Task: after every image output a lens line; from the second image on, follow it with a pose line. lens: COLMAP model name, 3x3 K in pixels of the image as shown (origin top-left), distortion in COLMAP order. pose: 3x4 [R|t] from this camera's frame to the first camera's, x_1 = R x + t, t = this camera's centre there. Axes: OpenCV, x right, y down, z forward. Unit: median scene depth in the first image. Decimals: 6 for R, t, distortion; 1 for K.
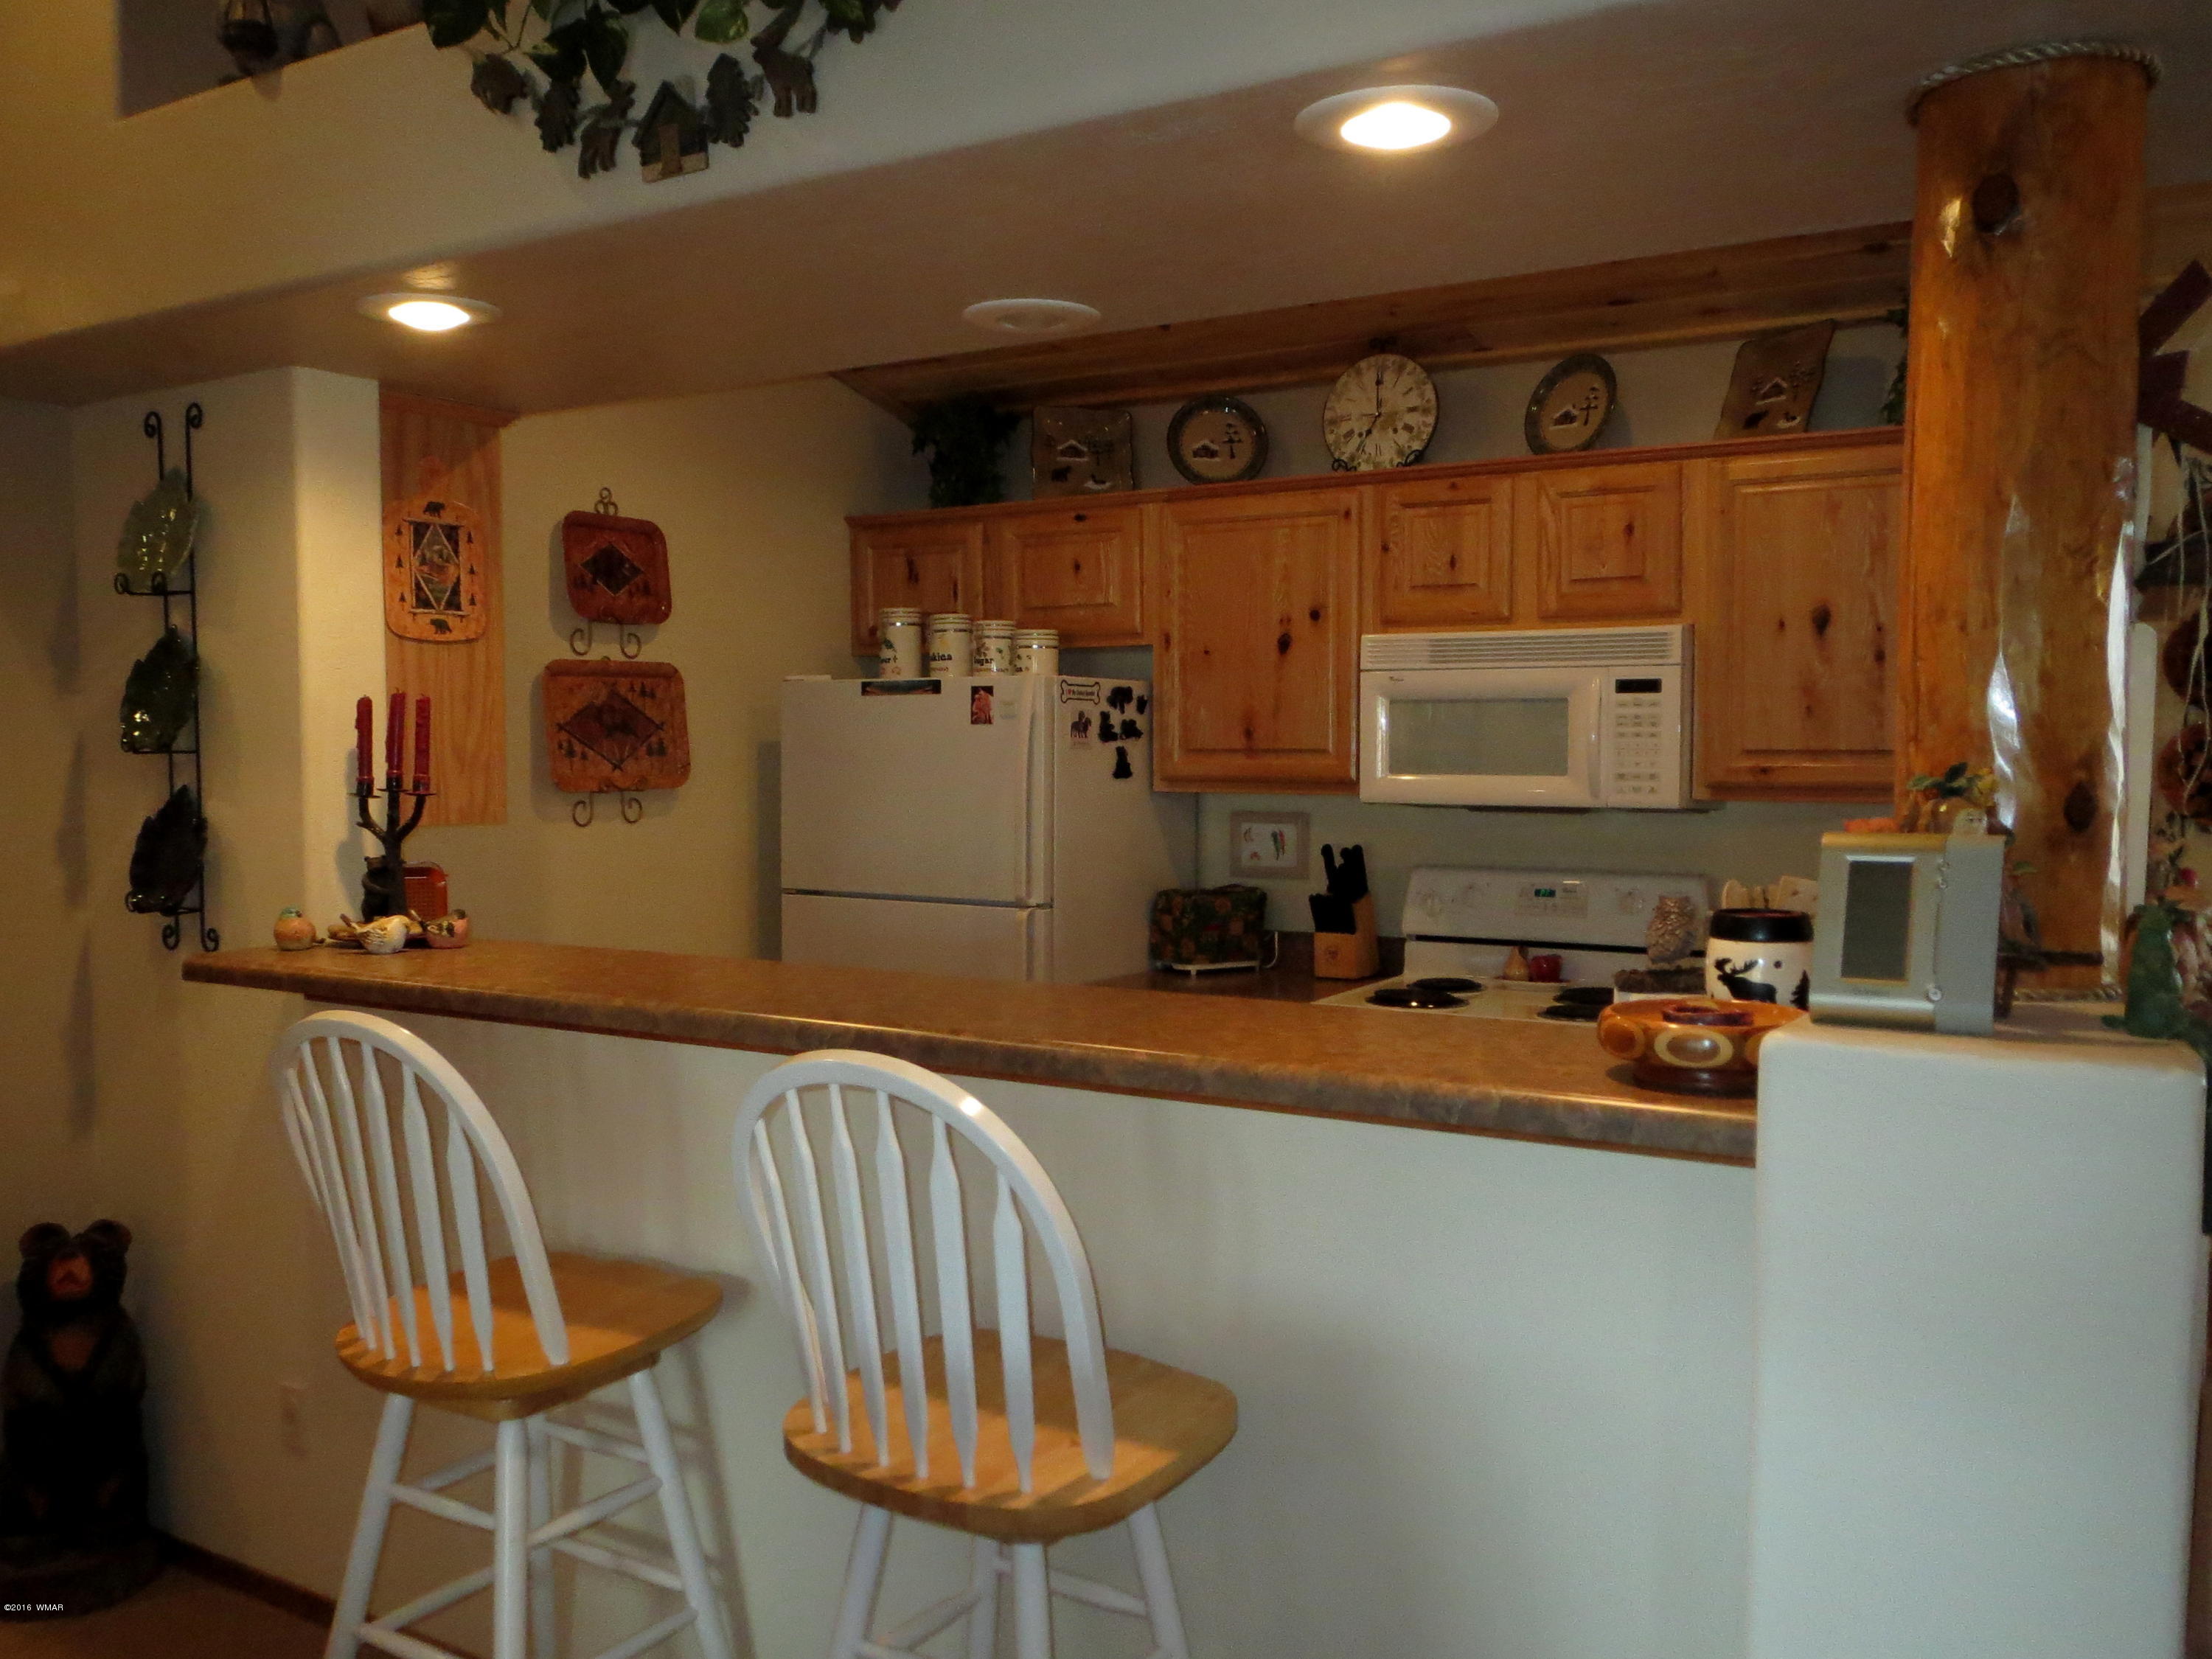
lens RADIAL K [[1863.1, 0, 1113.6], [0, 1863.1, 828.6], [0, 0, 1]] dist [-0.024470, 0.012222]
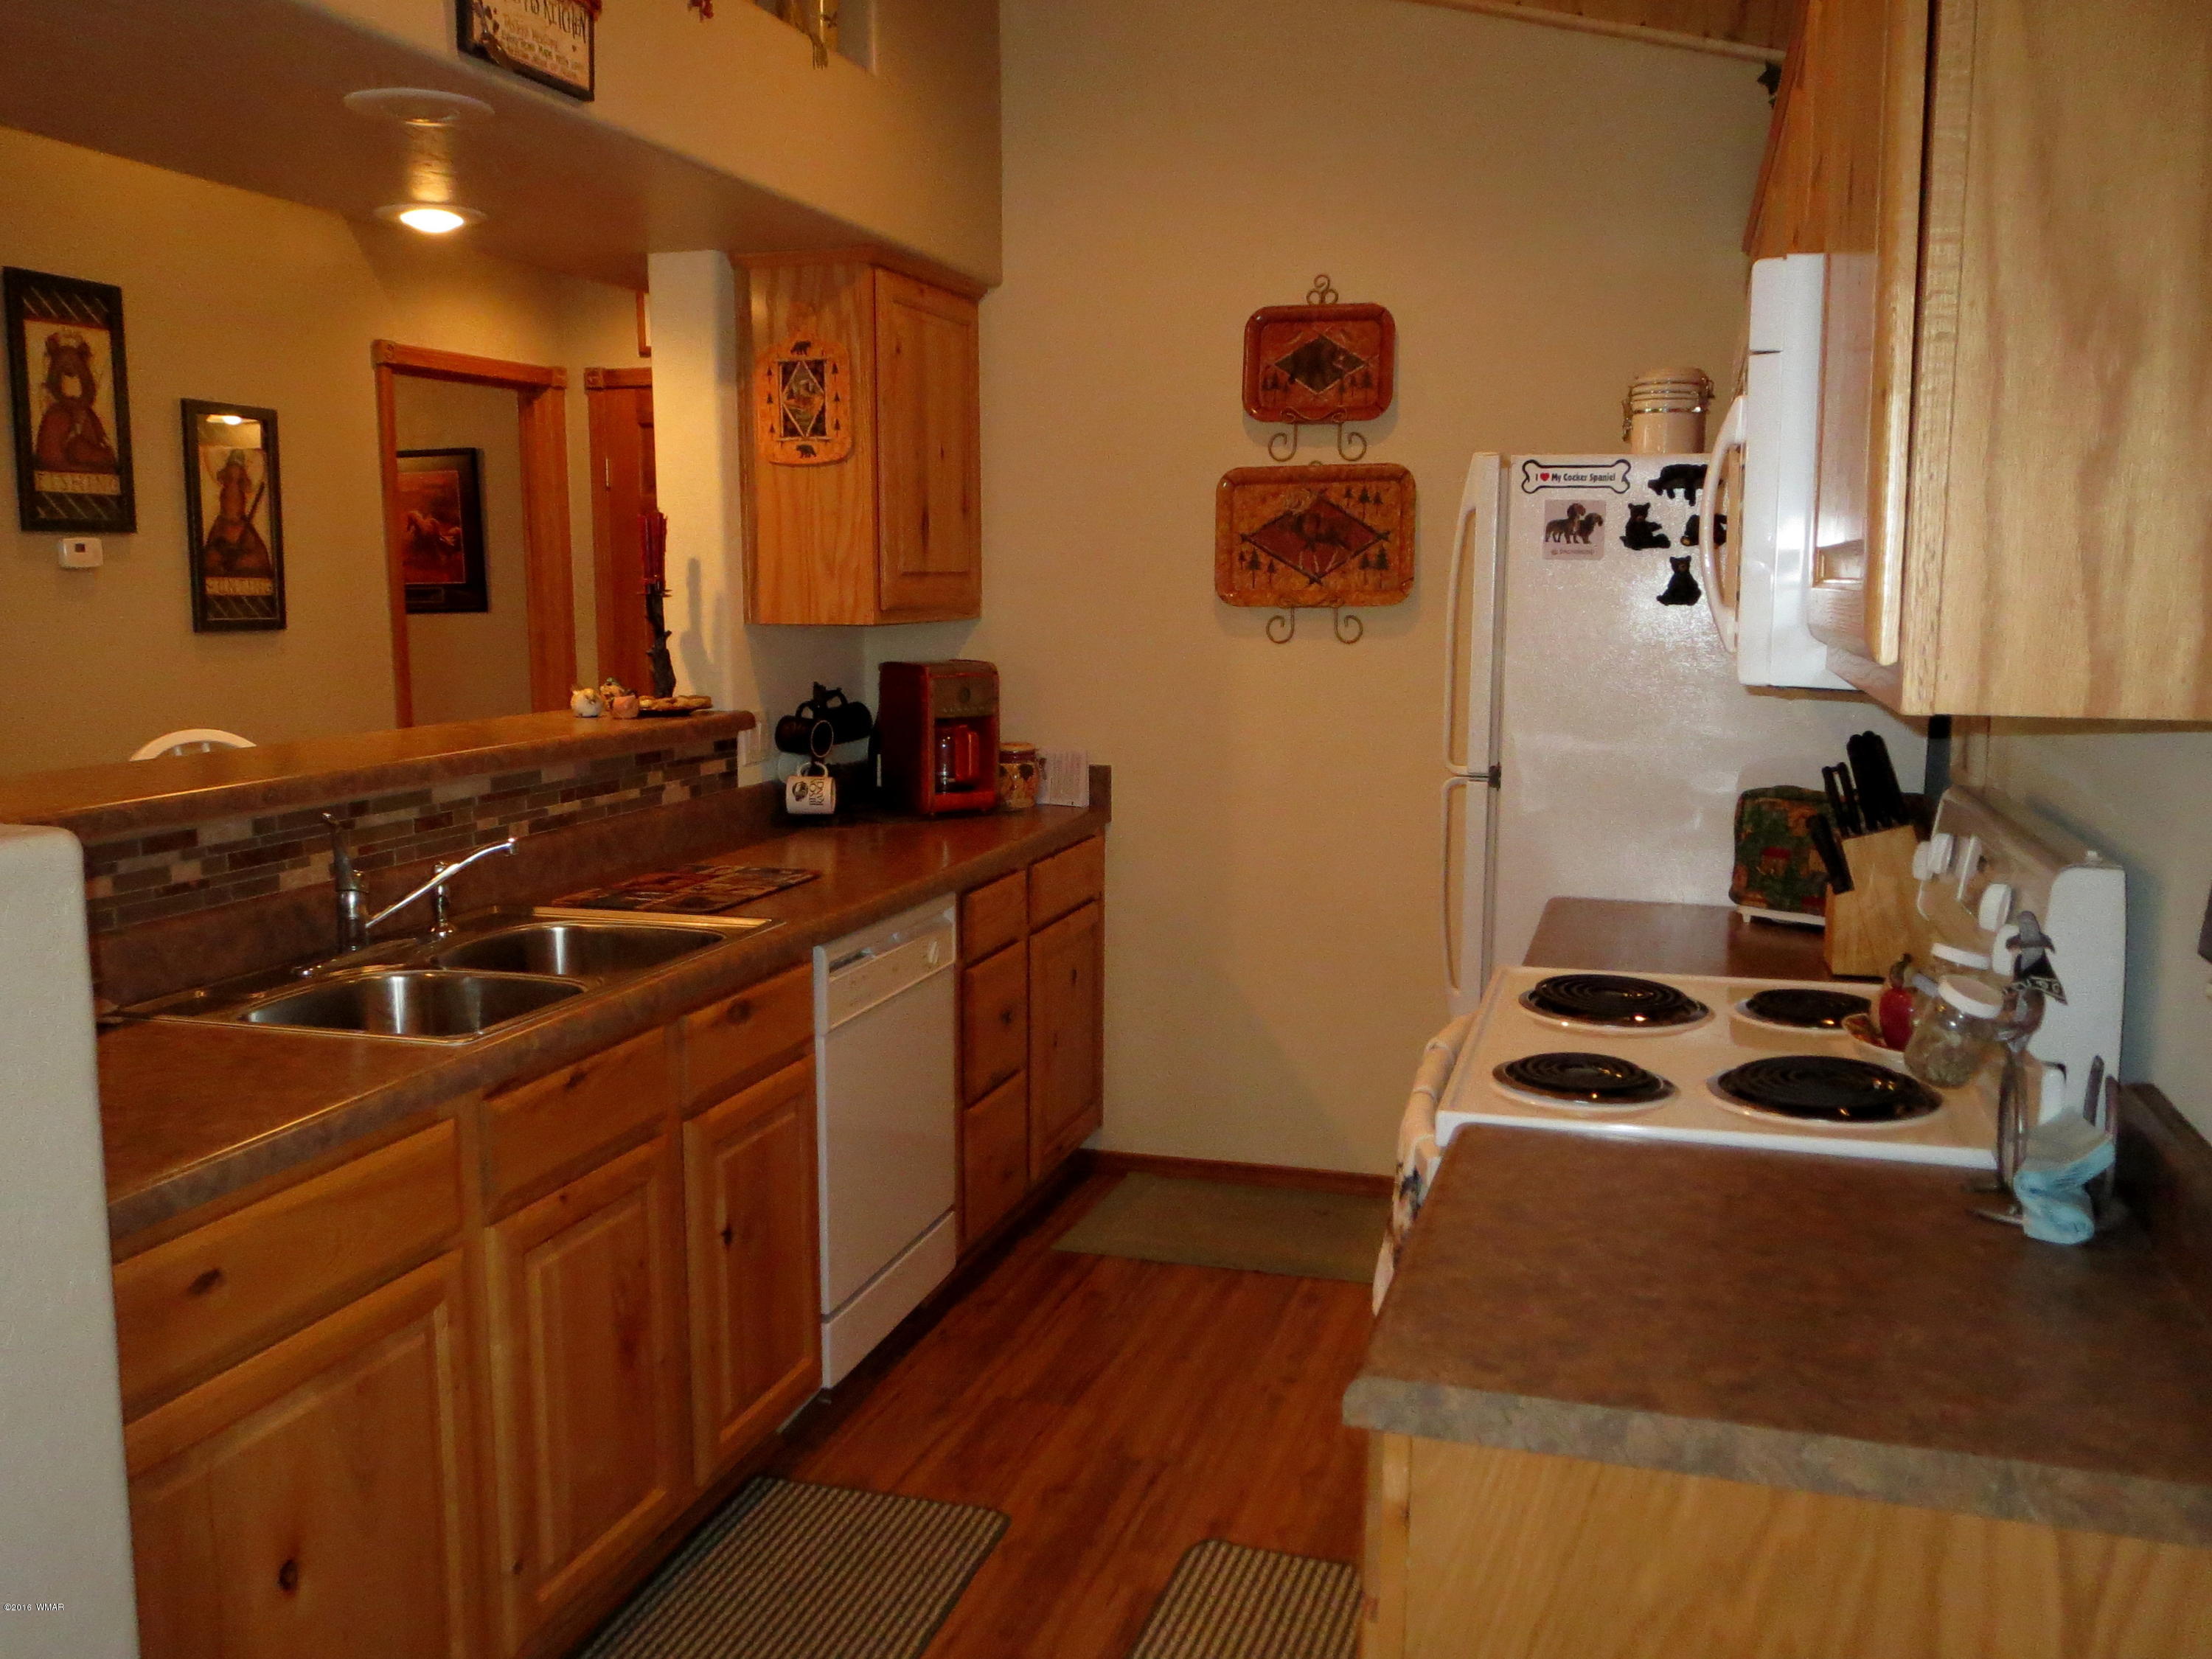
lens RADIAL K [[1890.6, 0, 1106.0], [0, 1890.6, 829.5], [0, 0, 1]] dist [-0.012352, -0.001021]
pose [[0.248386, 0.133232, -0.959455, 0.638252], [-0.046213, 0.990998, 0.125649, -0.024121], [0.967558, 0.013130, 0.252307, 0.671544]]
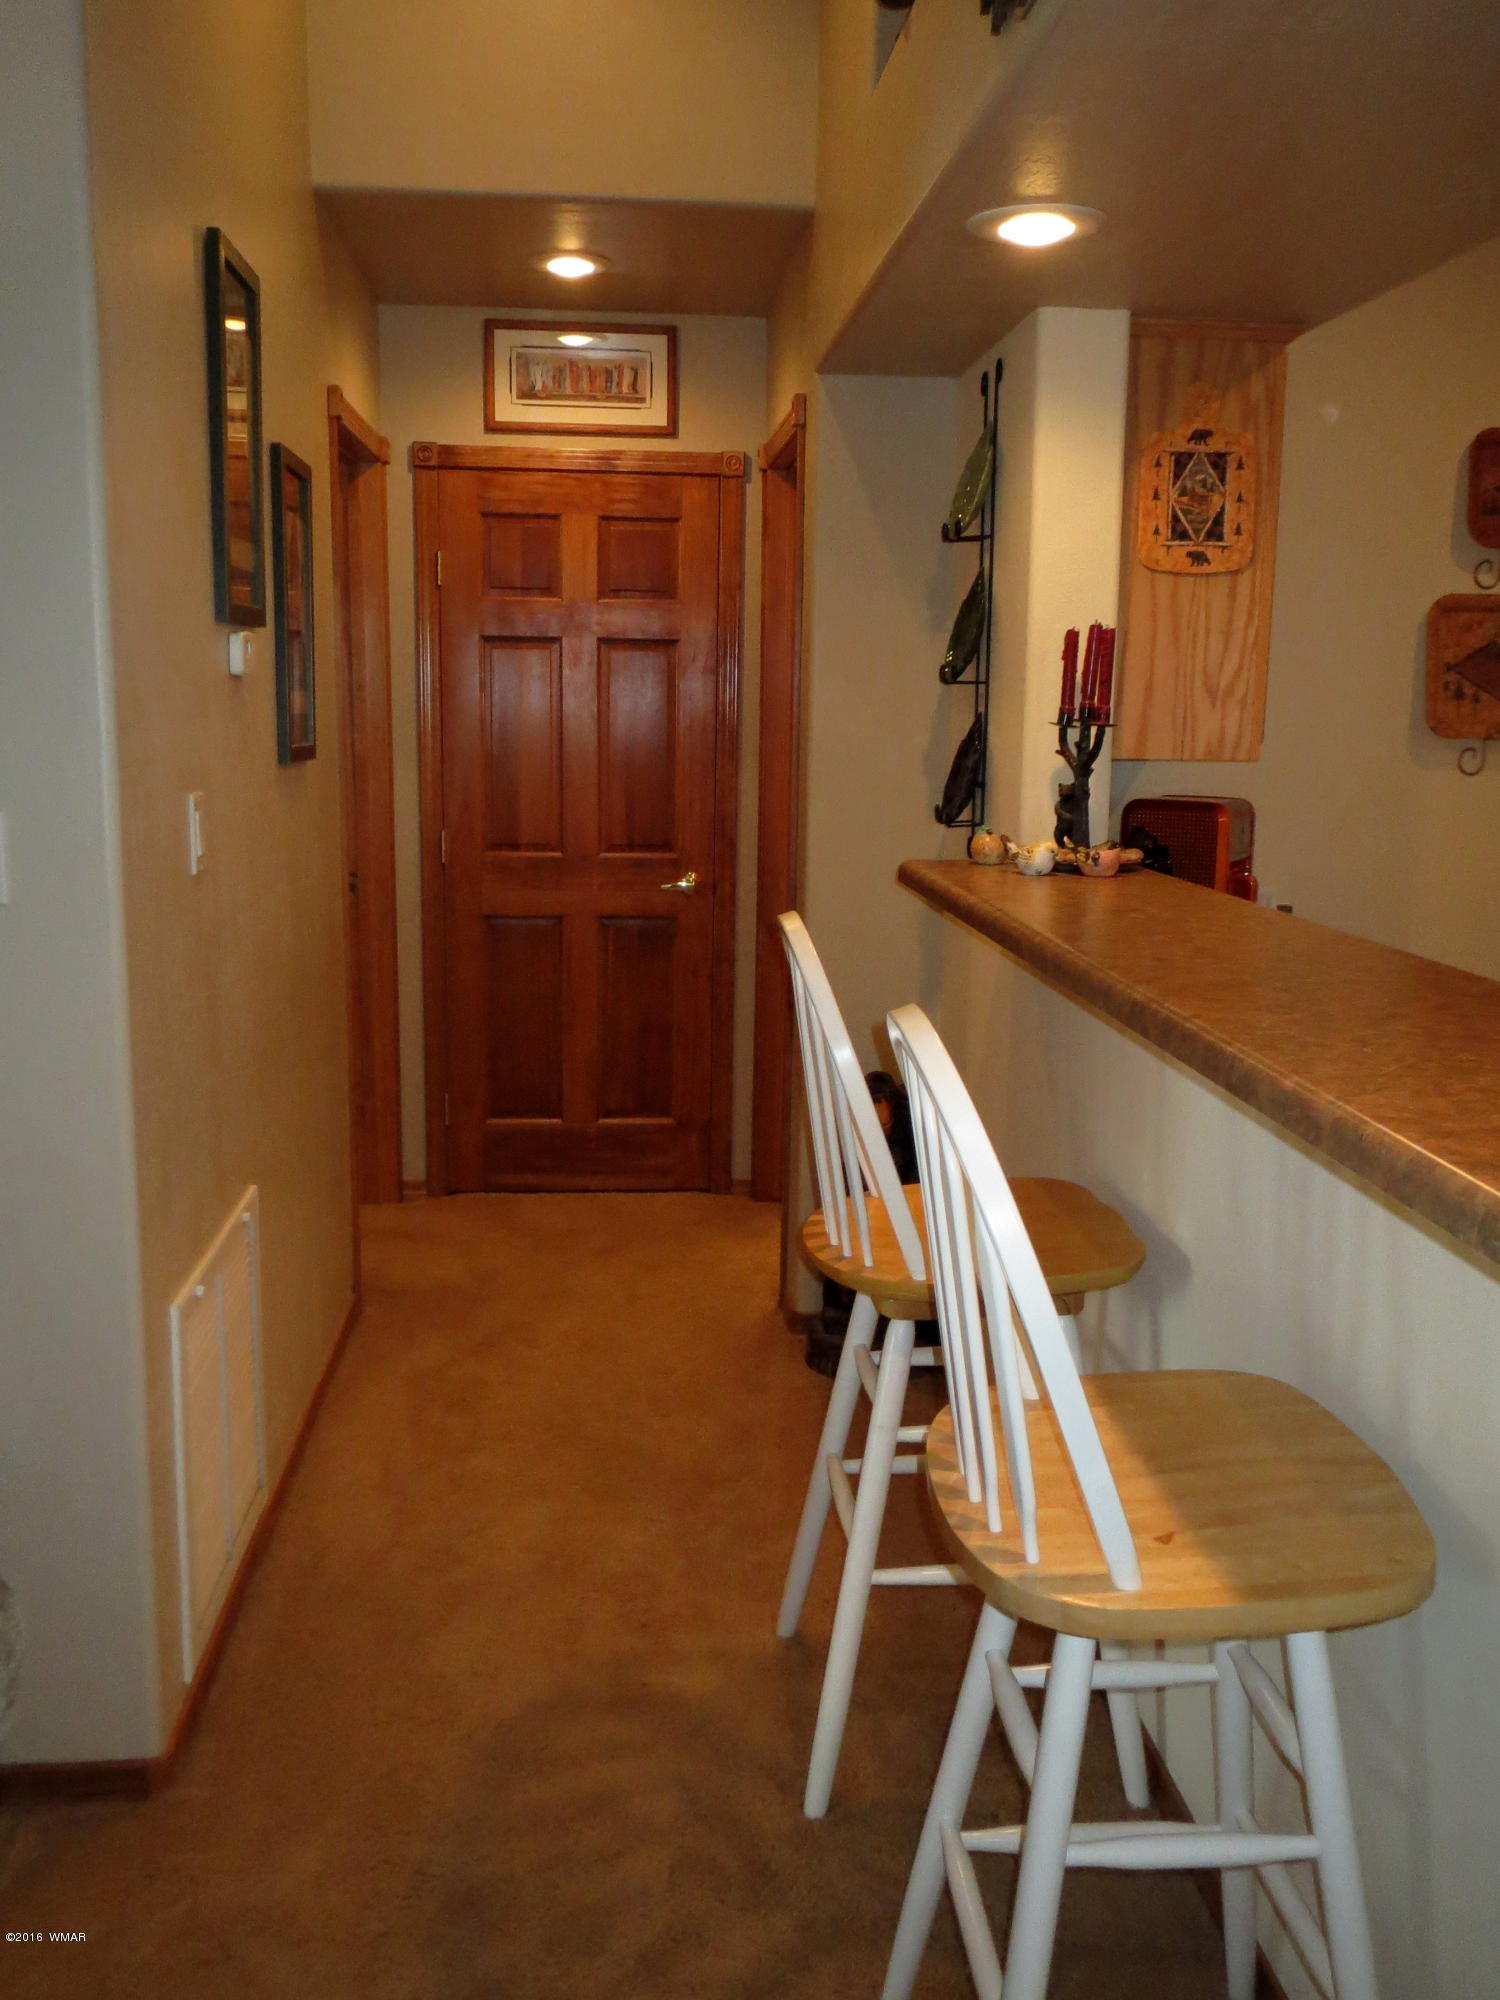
lens RADIAL K [[1709.4, 0, 750.0], [0, 1709.4, 1000.0], [0, 0, 1]] dist [-0.012352, -0.001021]
pose [[0.607321, 0.152252, -0.779731, 0.183770], [-0.051626, 0.986954, 0.152504, -0.001561], [0.792778, -0.052364, 0.607258, 0.181467]]
